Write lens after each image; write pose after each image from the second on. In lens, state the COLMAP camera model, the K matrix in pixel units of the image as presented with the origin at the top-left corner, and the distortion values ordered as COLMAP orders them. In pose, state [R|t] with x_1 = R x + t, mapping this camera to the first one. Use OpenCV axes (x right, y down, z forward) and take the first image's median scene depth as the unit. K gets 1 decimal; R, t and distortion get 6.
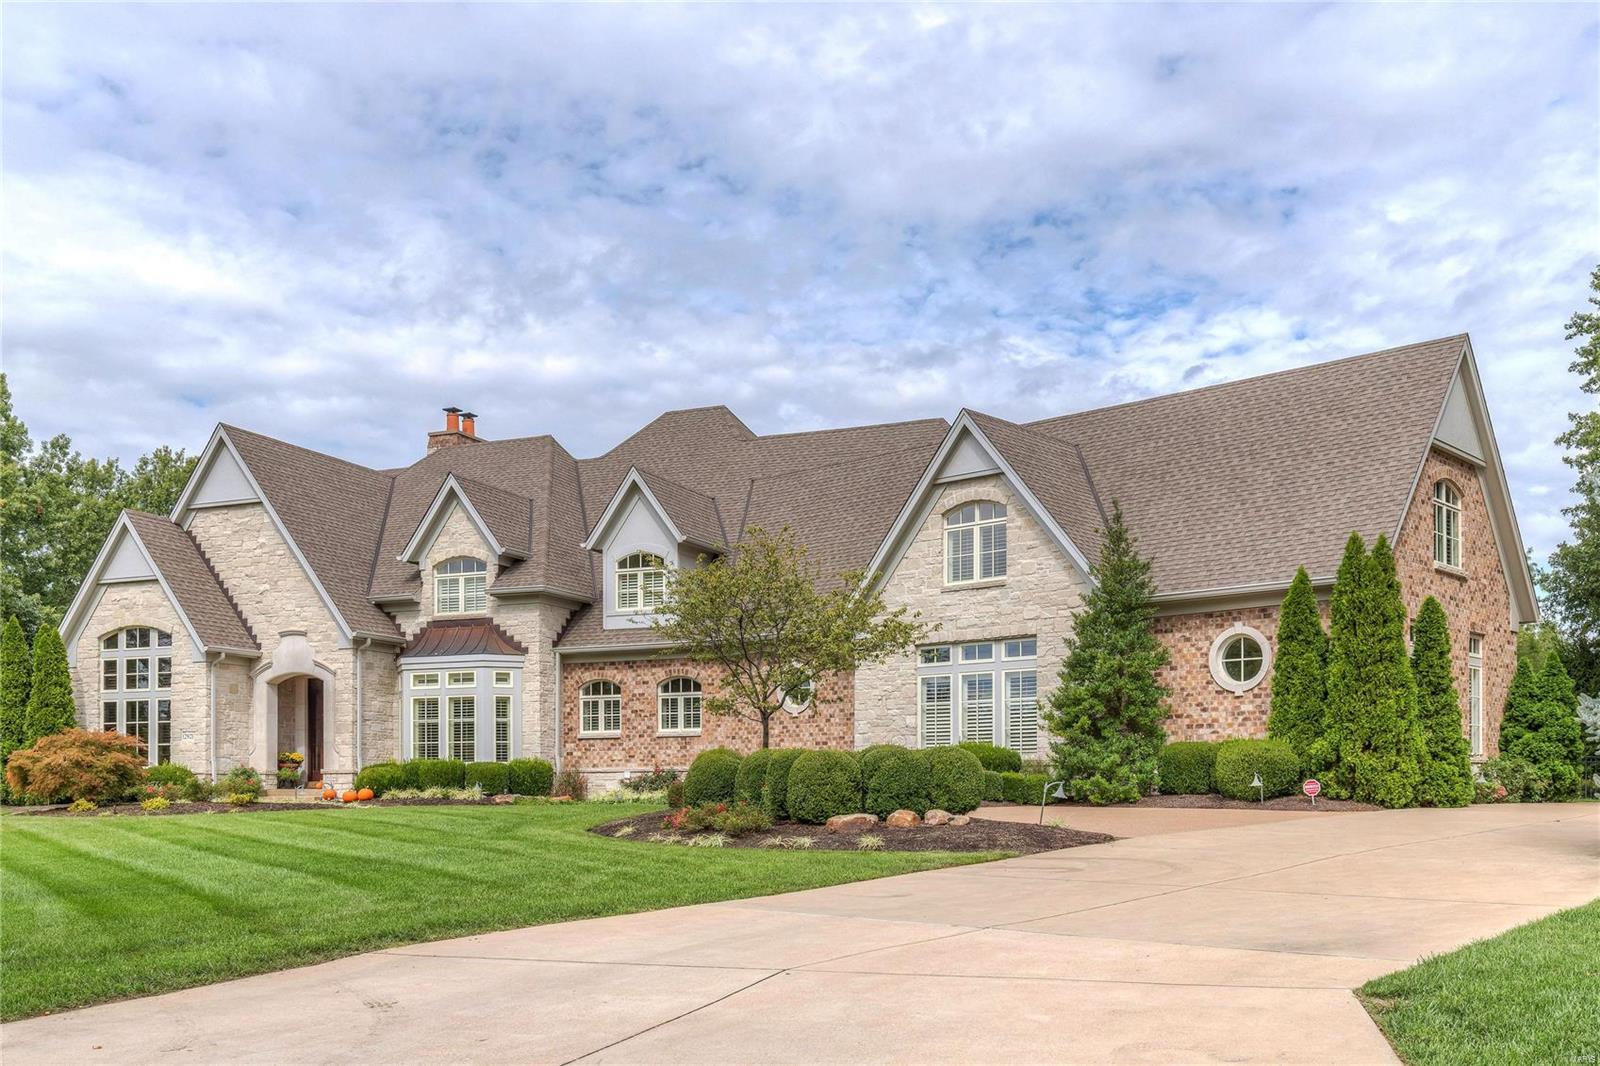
lens RADIAL K [[1397.4, 0, 800.0], [0, 1397.4, 533.0], [0, 0, 1]] dist [0.005098, 0.005562]
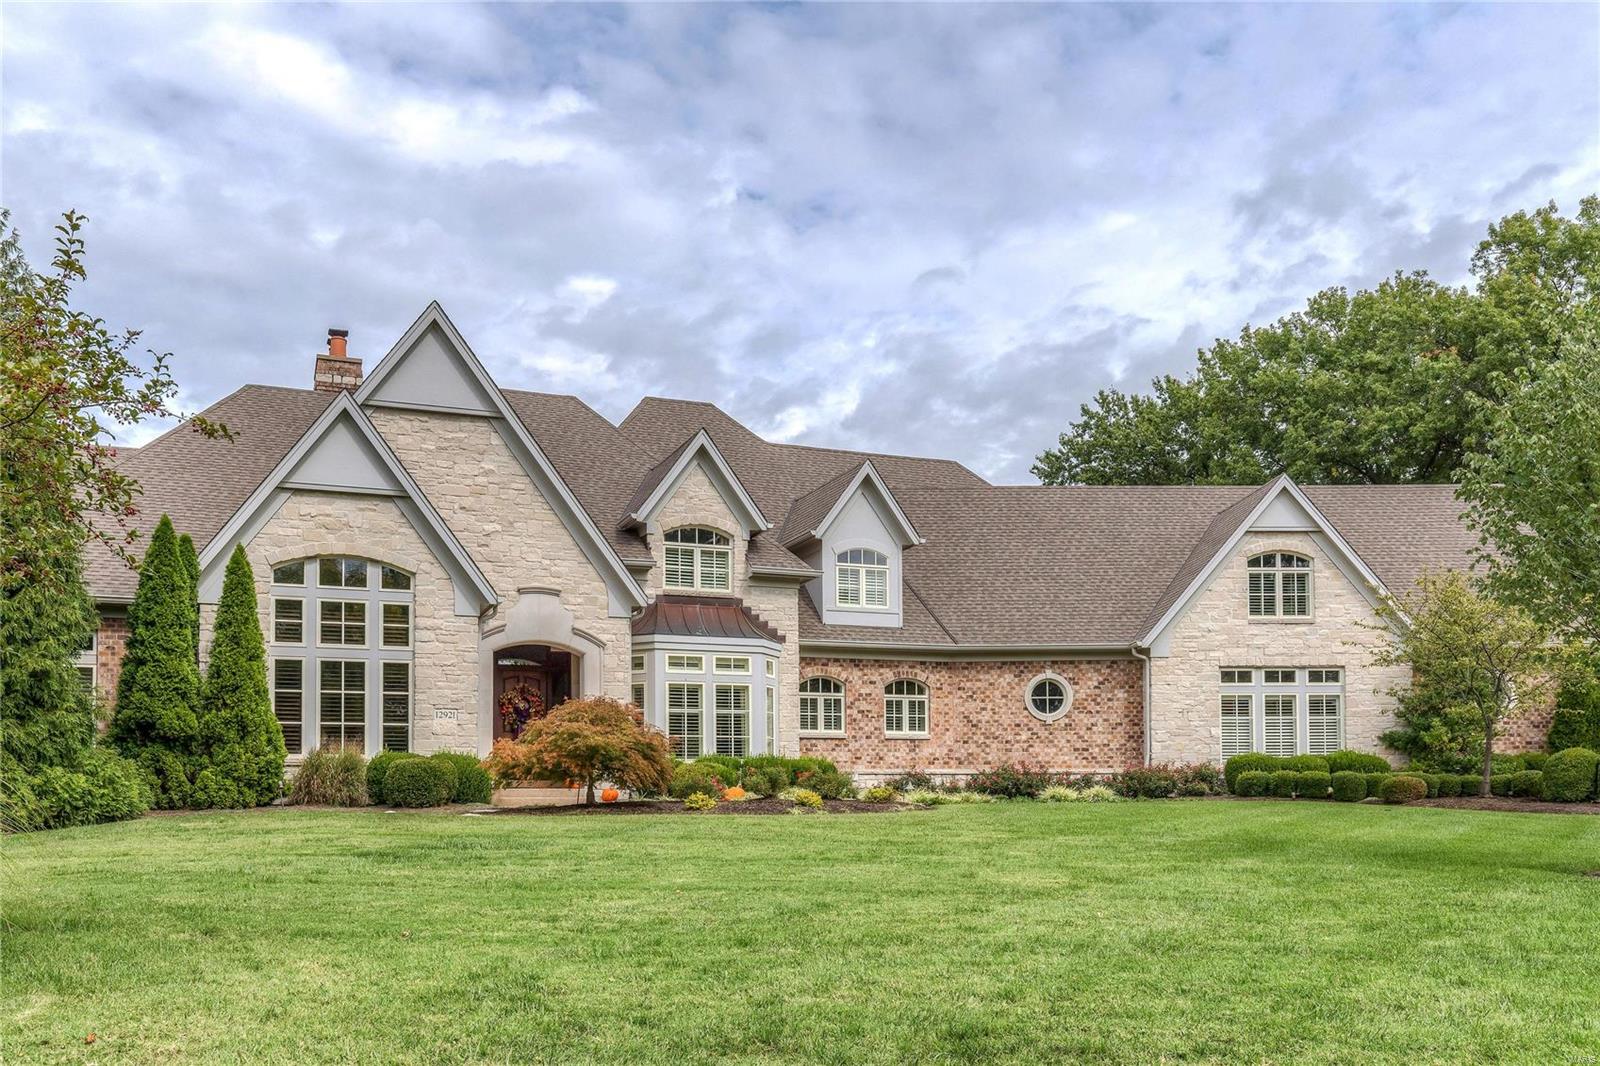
lens RADIAL K [[1259.3, 0, 799.8], [0, 1259.3, 571.2], [0, 0, 1]] dist [0.011089, 0.001599]
pose [[0.747433, 0.123052, 0.652841, -0.726917], [-0.116855, 0.991726, -0.053141, 0.082190], [-0.653979, -0.036568, 0.755628, 0.371728]]
